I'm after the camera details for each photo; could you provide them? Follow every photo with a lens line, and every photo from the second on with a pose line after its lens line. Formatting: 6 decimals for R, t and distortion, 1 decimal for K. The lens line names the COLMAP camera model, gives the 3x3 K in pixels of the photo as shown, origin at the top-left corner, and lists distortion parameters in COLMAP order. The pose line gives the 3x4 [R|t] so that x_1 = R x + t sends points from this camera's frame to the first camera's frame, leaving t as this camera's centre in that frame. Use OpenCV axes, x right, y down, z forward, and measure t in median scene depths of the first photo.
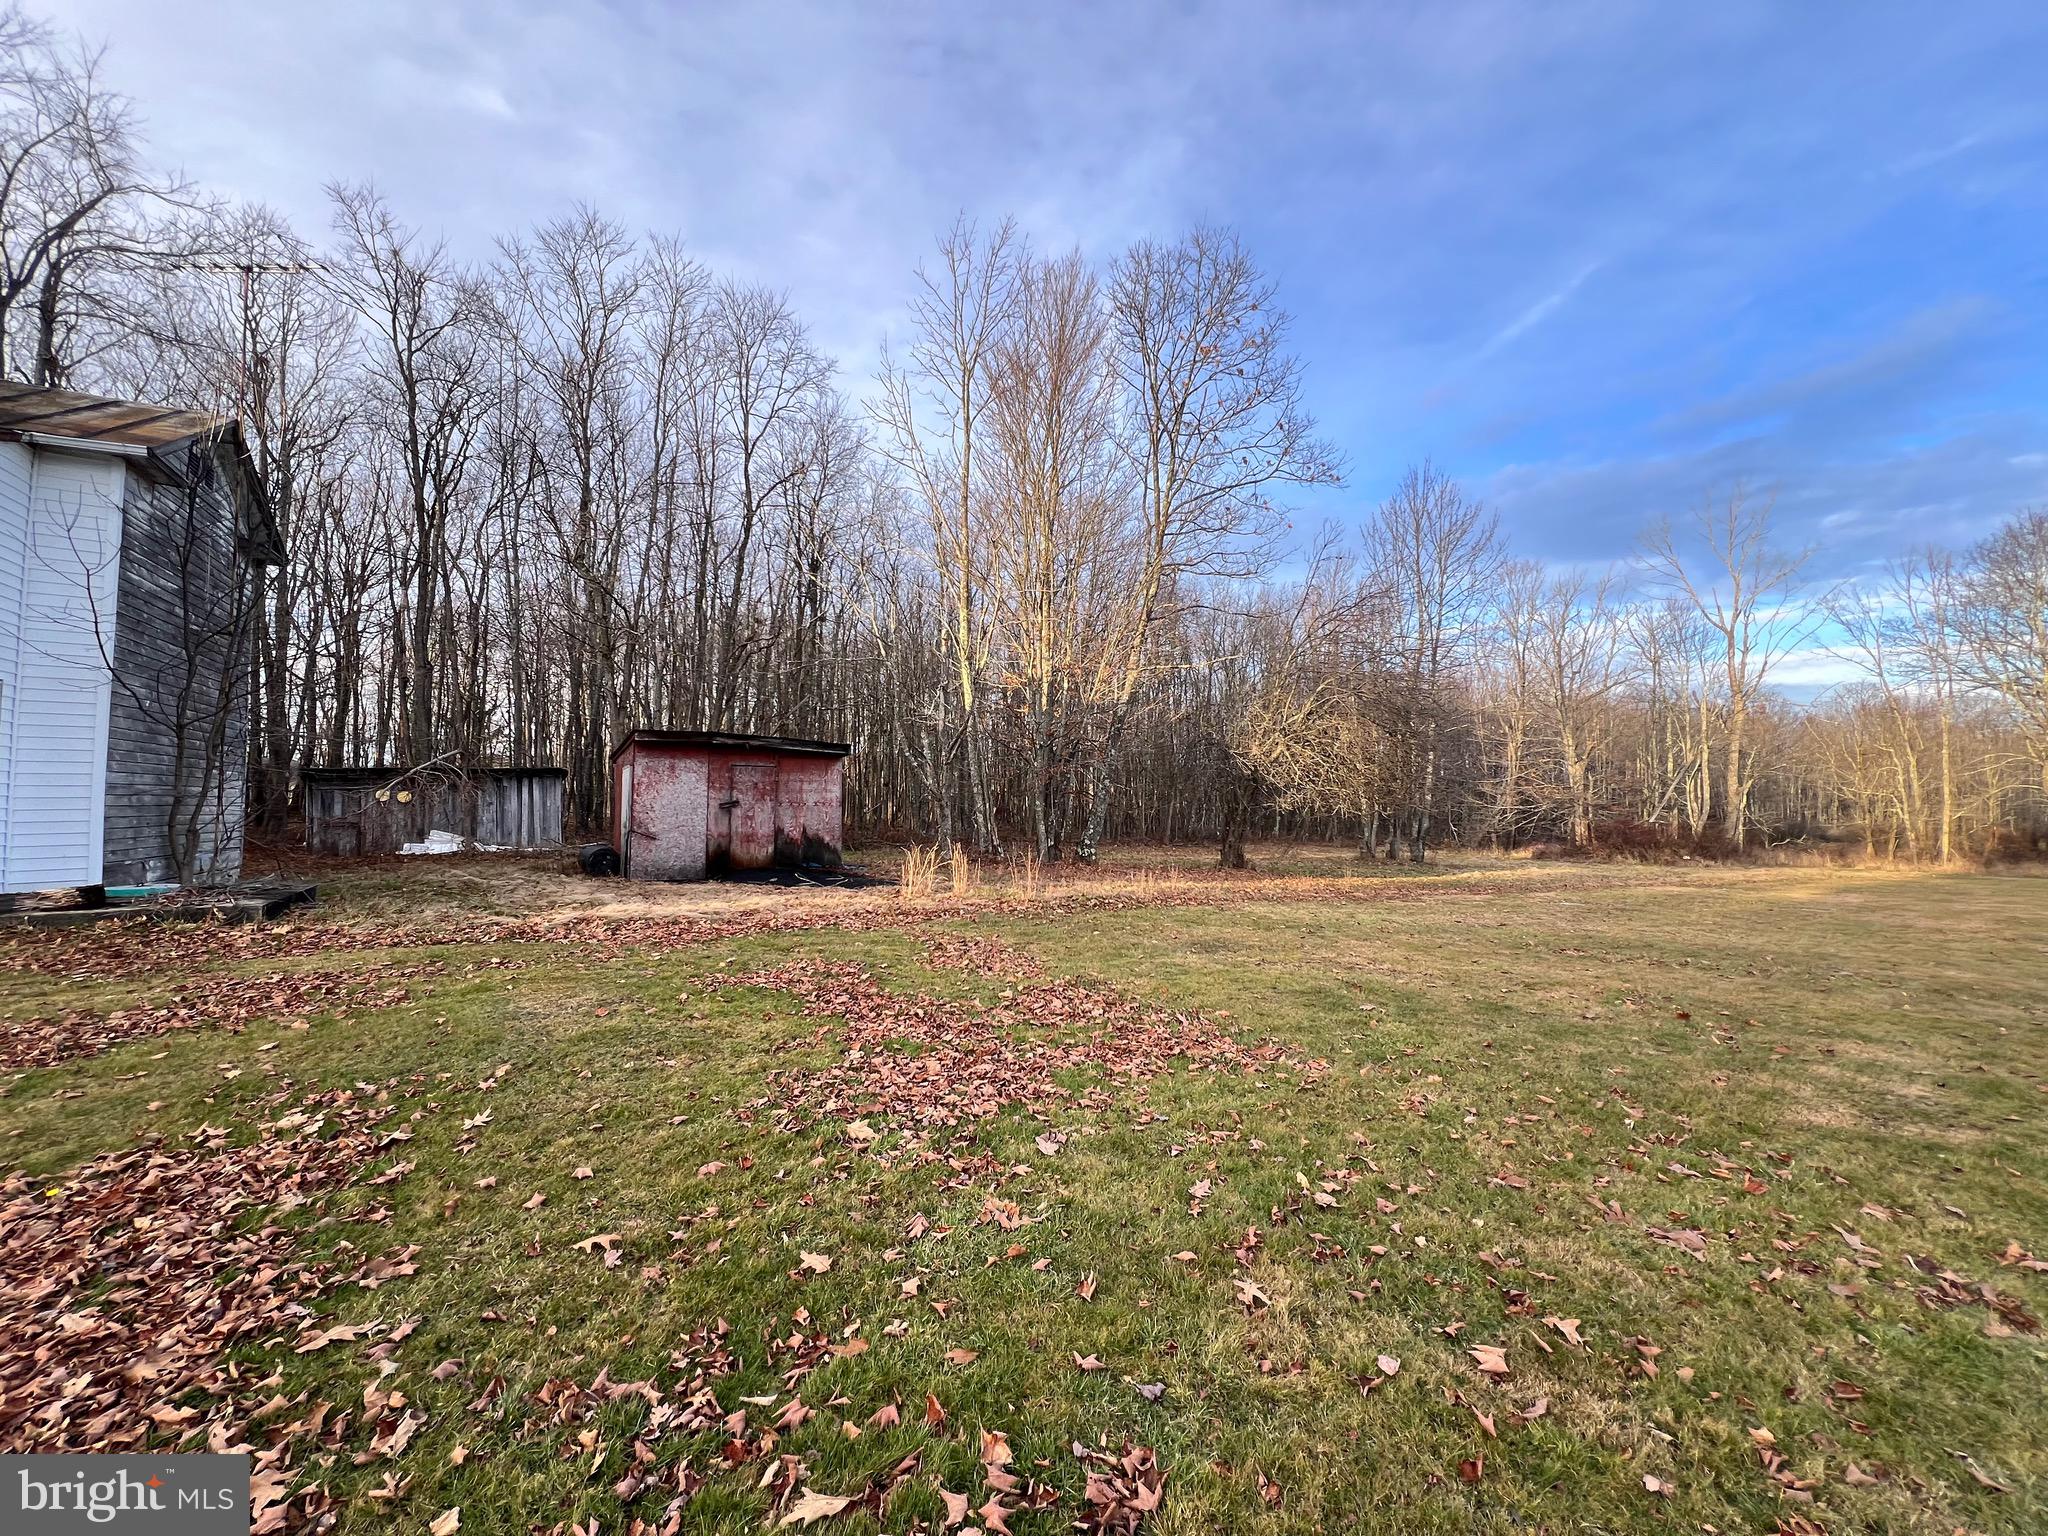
lens RADIAL K [[818.5, 0, 1020.5], [0, 818.5, 760.1], [0, 0, 1]] dist [-0.000116, -0.000041]
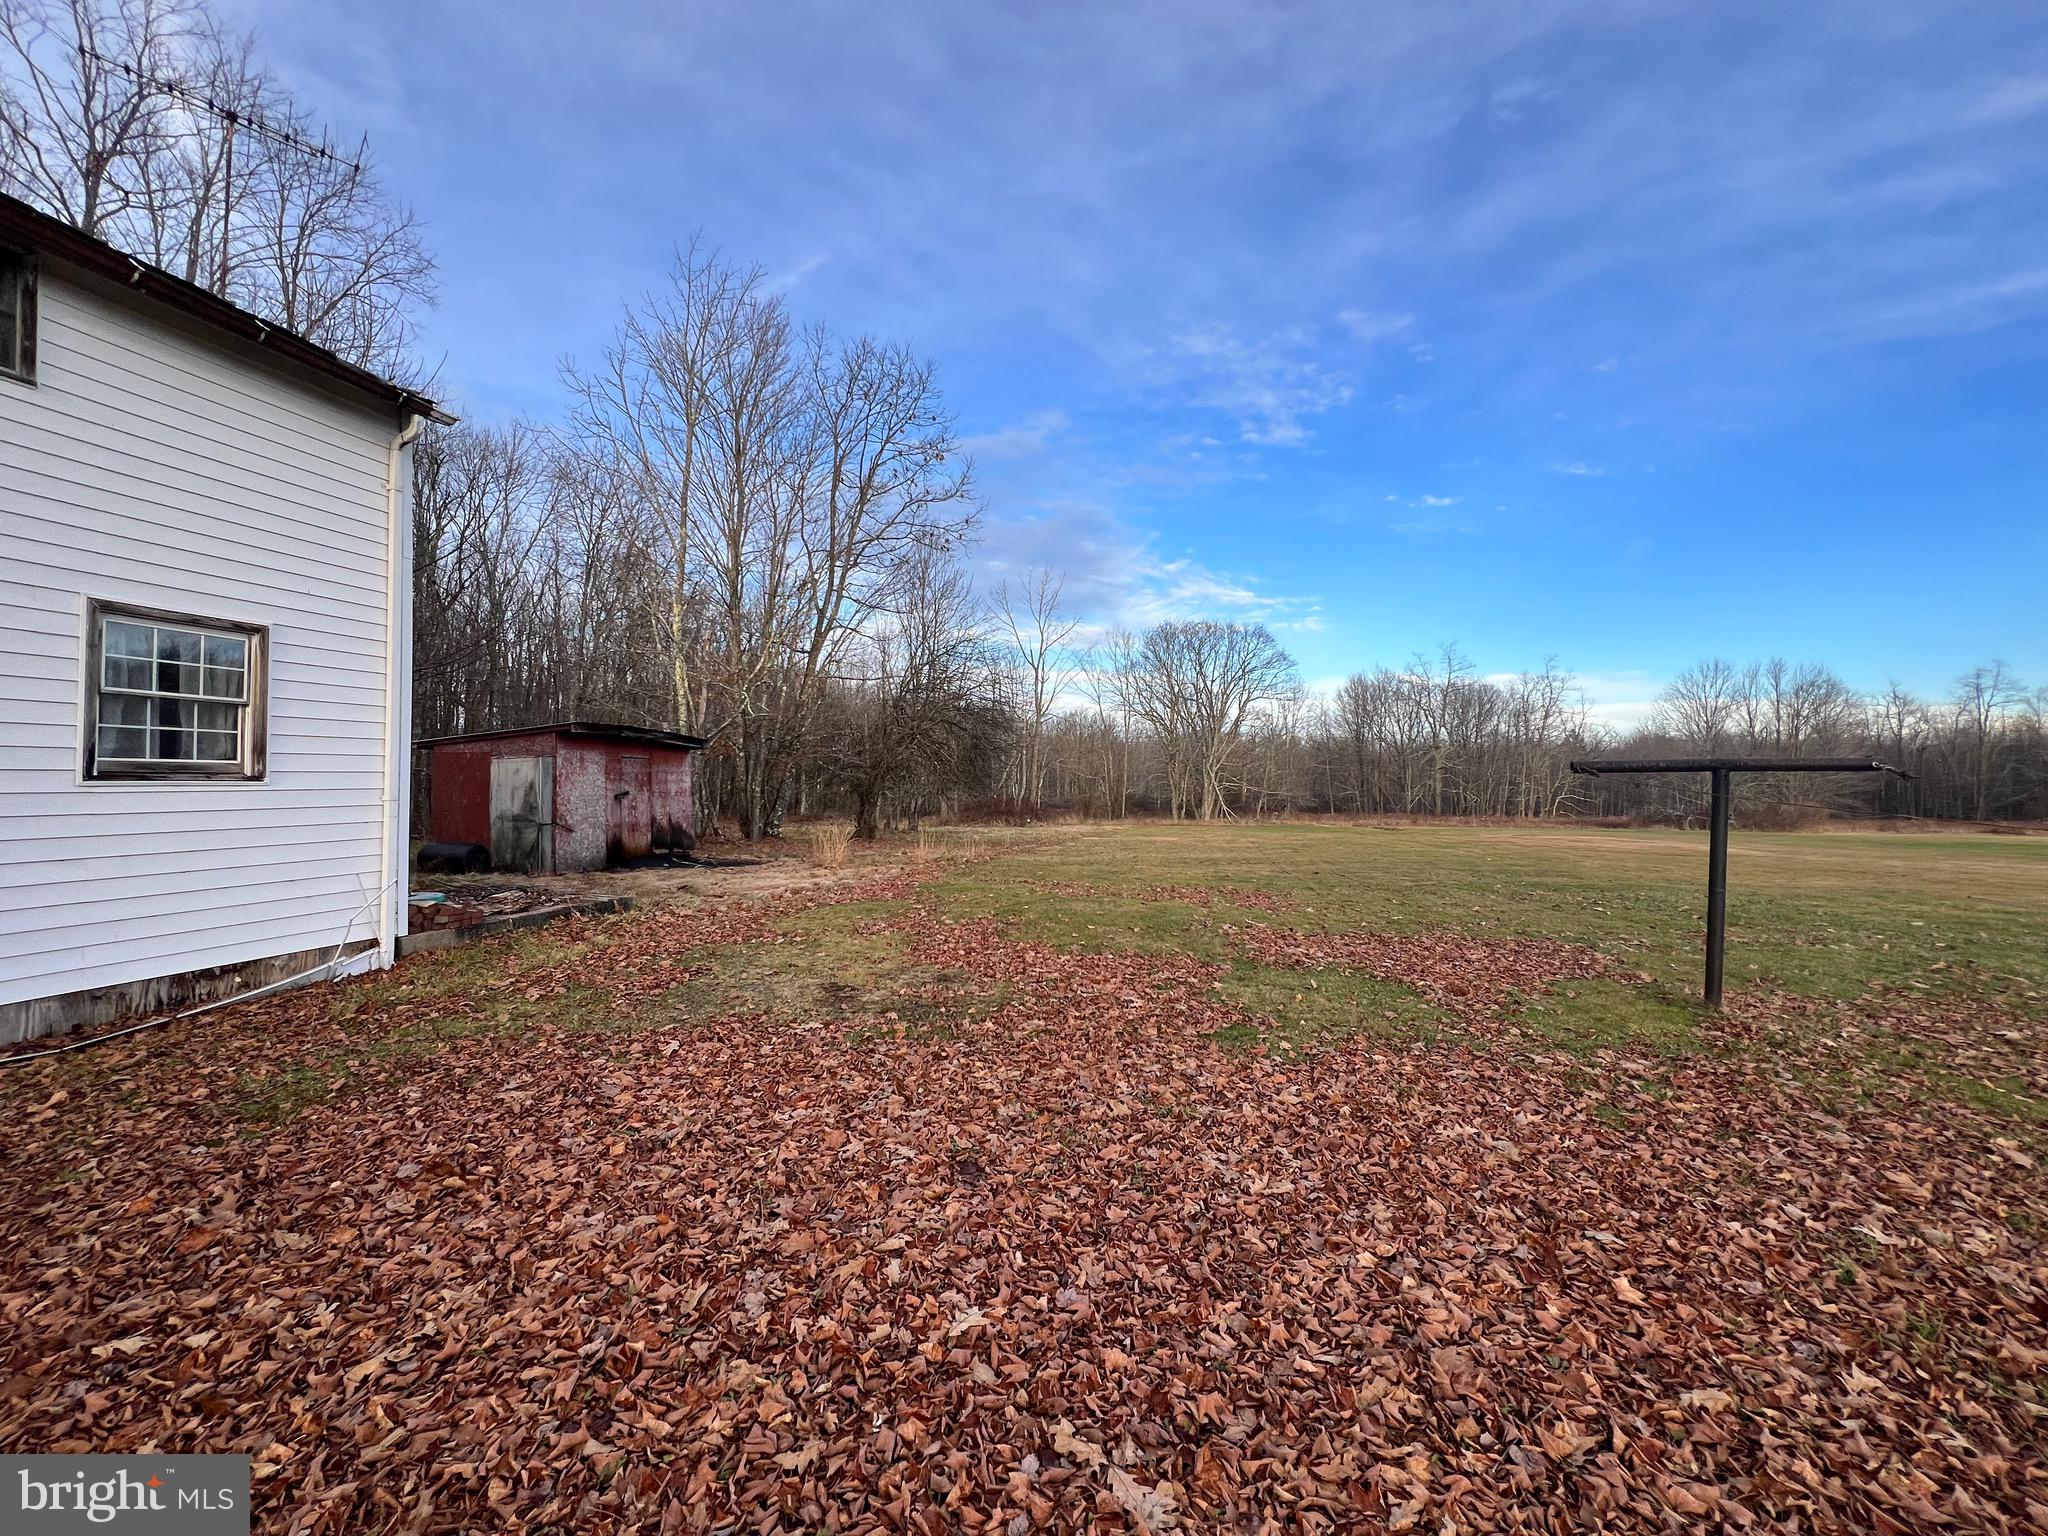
lens RADIAL K [[818.5, 0, 1020.5], [0, 818.5, 760.1], [0, 0, 1]] dist [-0.000116, -0.000041]
pose [[0.692877, 0.021836, 0.720725, -0.641609], [-0.042785, 0.999025, 0.010864, -0.019591], [-0.719785, -0.038363, 0.693136, -0.065466]]
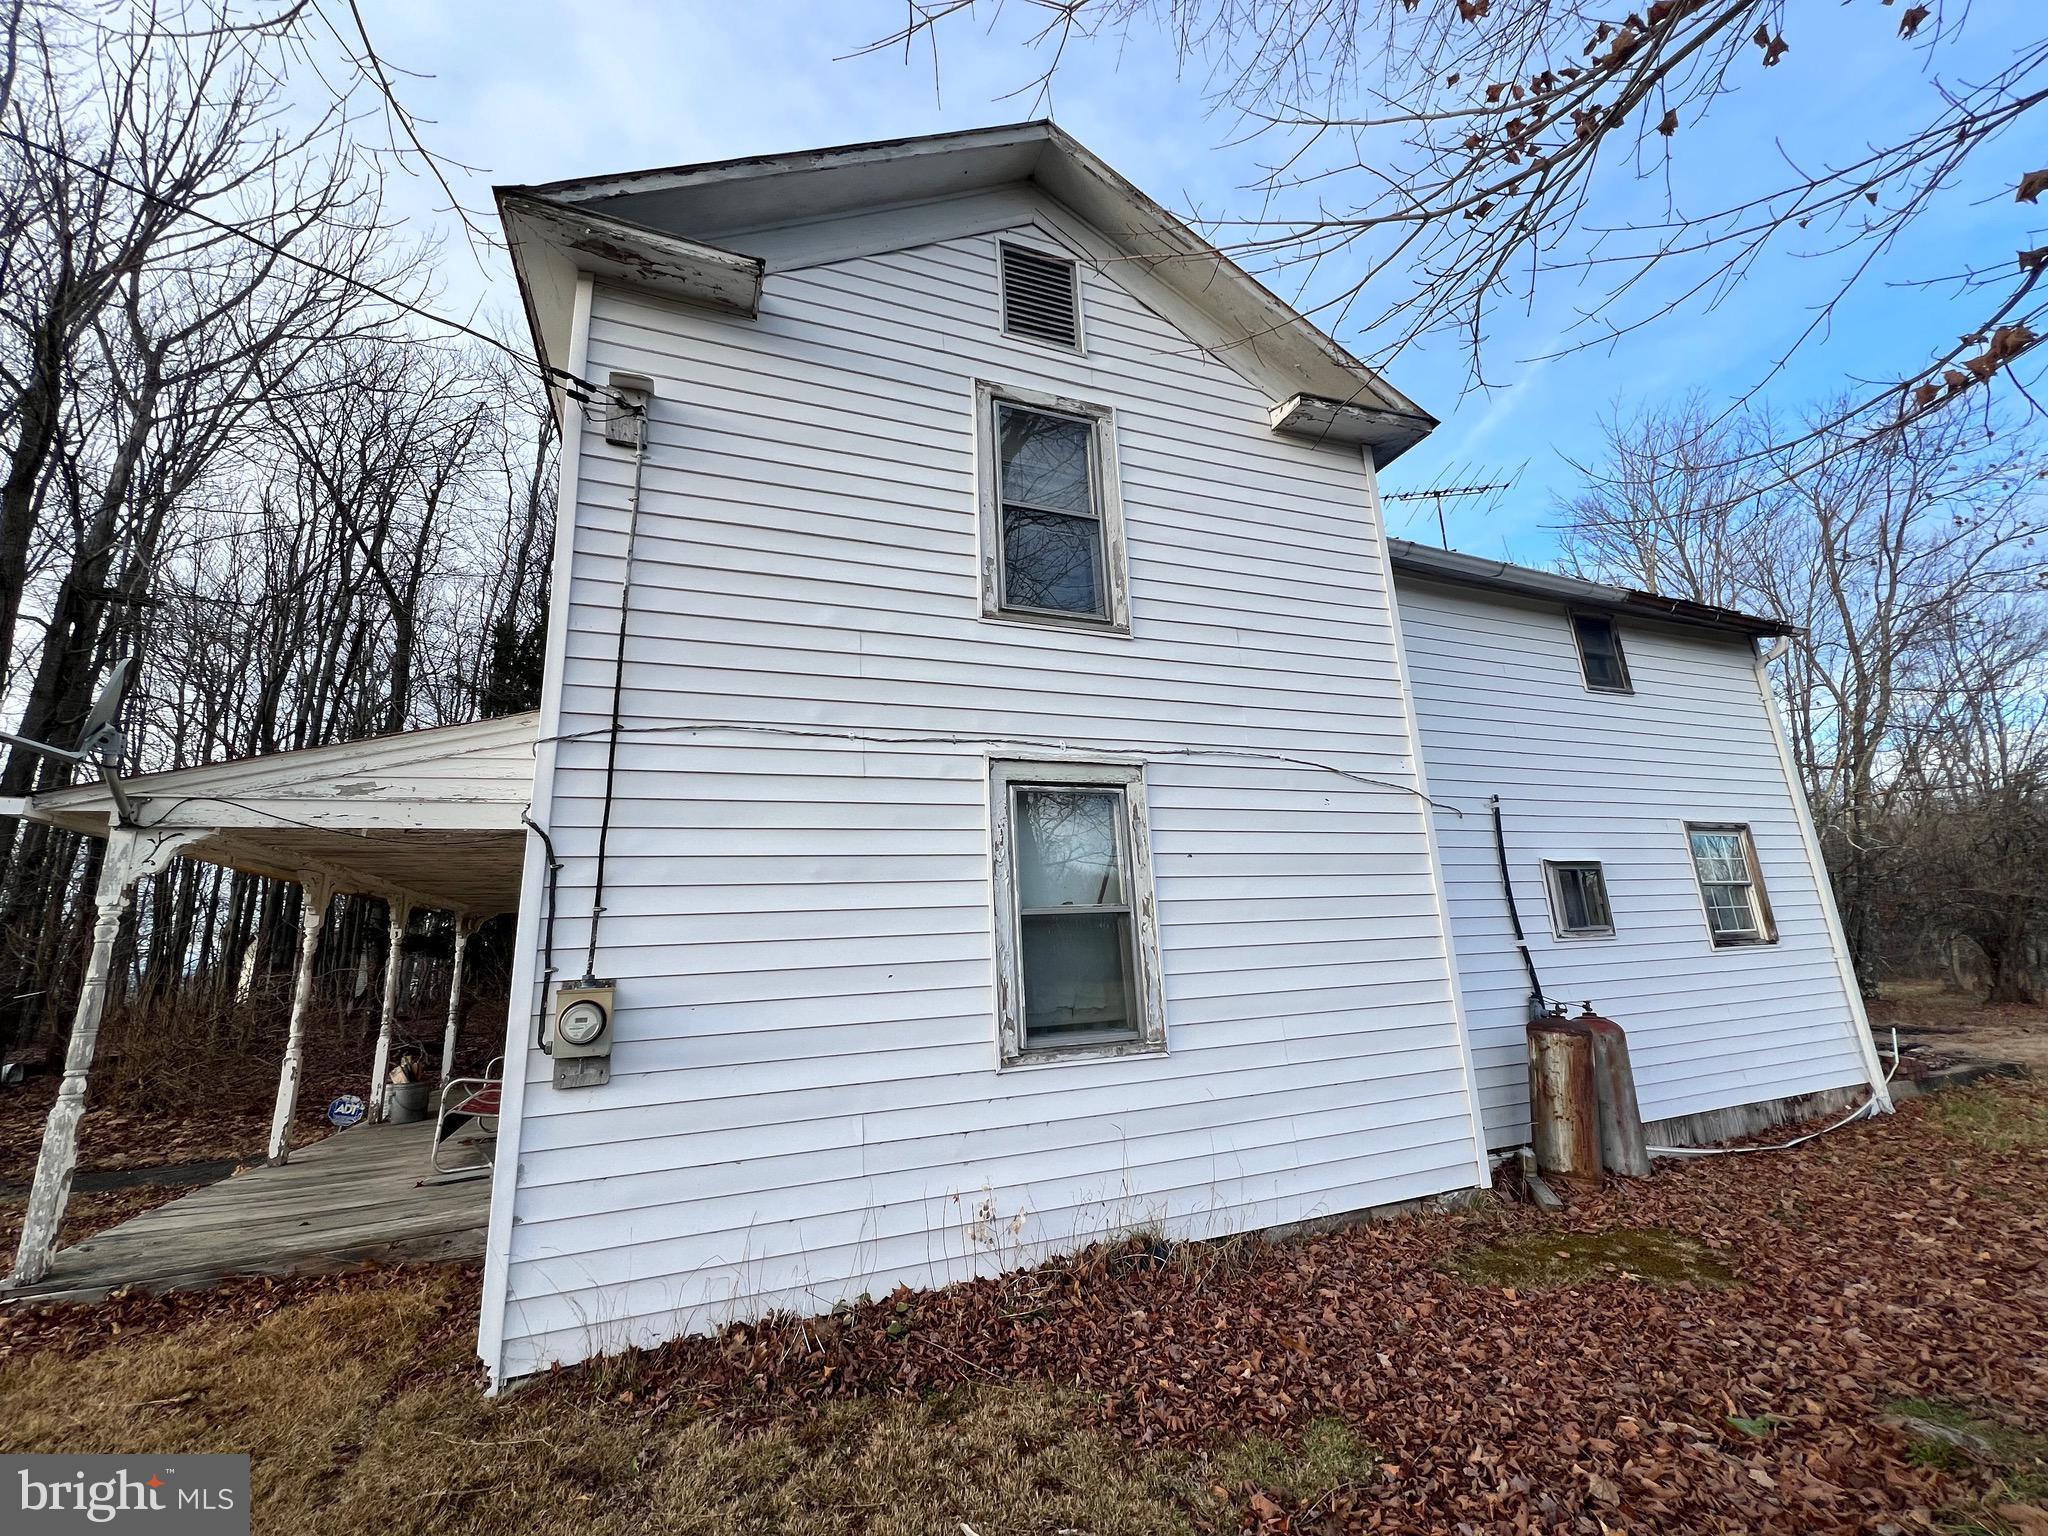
lens RADIAL K [[818.5, 0, 1020.5], [0, 818.5, 760.1], [0, 0, 1]] dist [-0.000116, -0.000041]
pose [[0.990755, -0.071943, -0.115013, -0.942743], [0.049903, 0.981630, -0.184151, -0.028990], [0.126149, 0.176709, 0.976146, -0.093700]]
